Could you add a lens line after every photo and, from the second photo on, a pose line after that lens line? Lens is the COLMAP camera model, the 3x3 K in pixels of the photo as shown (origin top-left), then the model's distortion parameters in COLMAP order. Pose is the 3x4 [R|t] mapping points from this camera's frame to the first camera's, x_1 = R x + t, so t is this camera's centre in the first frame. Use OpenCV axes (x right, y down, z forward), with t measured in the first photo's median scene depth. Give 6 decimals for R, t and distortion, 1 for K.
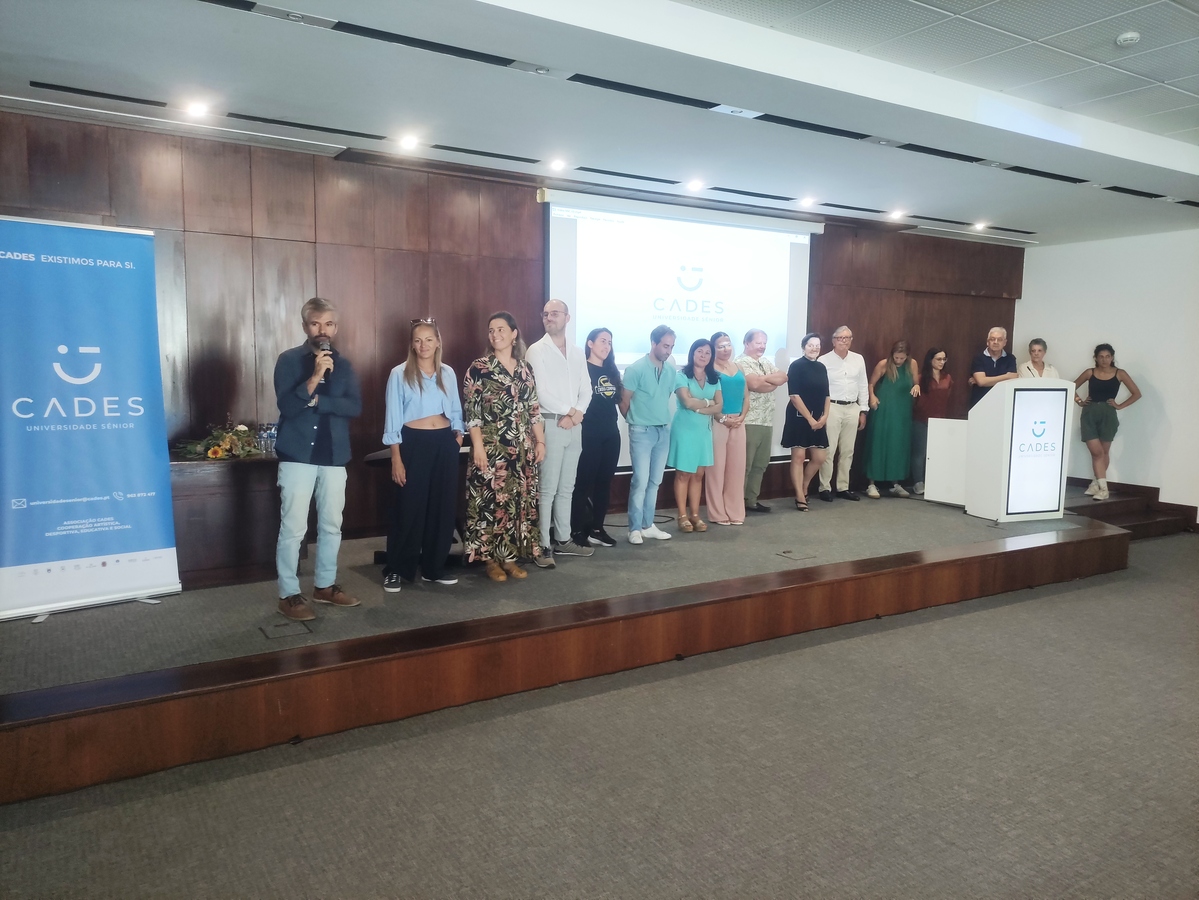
lens RADIAL K [[894.5, 0, 603.8], [0, 894.5, 445.6], [0, 0, 1]] dist [0.047958, -0.035361]
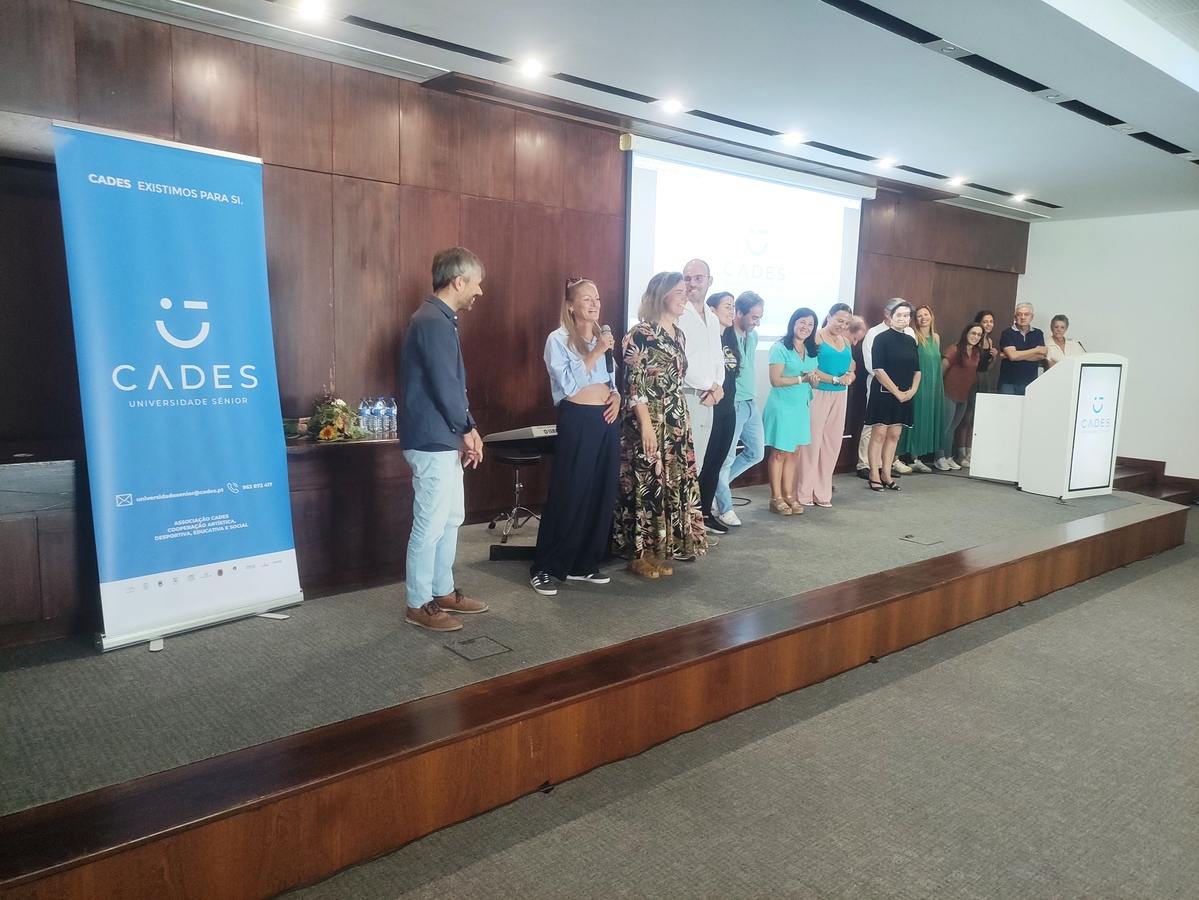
lens RADIAL K [[894.5, 0, 598.6], [0, 894.5, 447.6], [0, 0, 1]] dist [0.047958, -0.035361]
pose [[0.988213, -0.003462, 0.153044, -0.305424], [-0.002017, 0.999363, 0.035627, -0.008635], [-0.153070, -0.035515, 0.987577, 0.142224]]
